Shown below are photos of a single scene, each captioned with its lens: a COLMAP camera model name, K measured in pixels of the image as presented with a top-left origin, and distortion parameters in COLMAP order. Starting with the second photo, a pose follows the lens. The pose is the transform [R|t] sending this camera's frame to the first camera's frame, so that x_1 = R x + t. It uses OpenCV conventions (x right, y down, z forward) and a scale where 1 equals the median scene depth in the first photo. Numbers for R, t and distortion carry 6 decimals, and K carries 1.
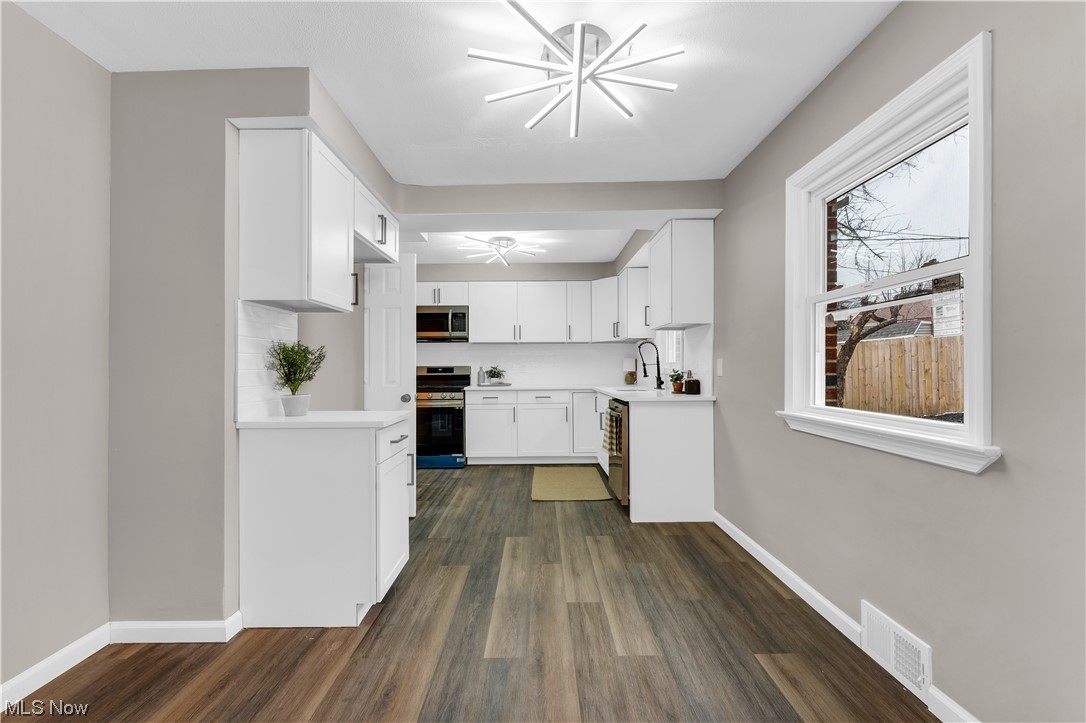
lens RADIAL K [[437.1, 0, 537.0], [0, 437.1, 365.8], [0, 0, 1]] dist [-0.002979, -0.000276]
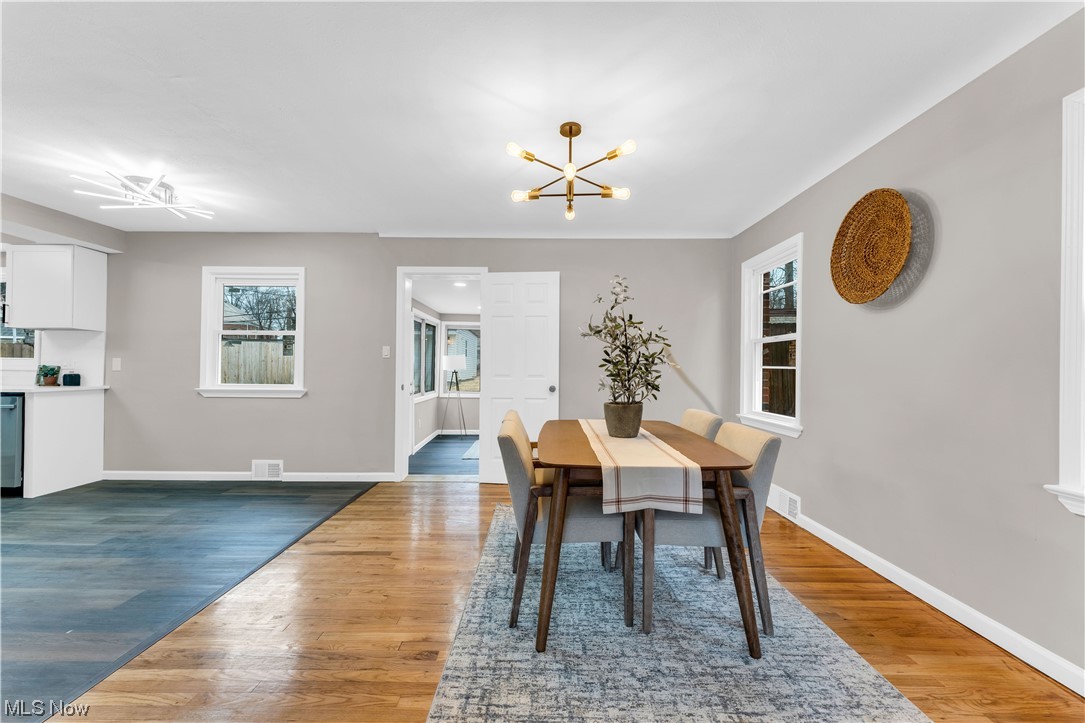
lens RADIAL K [[434.7, 0, 535.6], [0, 434.7, 366.8], [0, 0, 1]] dist [-0.000620, -0.000438]
pose [[0.010746, 0.010978, 0.999882, -0.829581], [-0.012134, 0.999868, -0.010847, 0.009050], [-0.999869, -0.012016, 0.010878, -0.301008]]
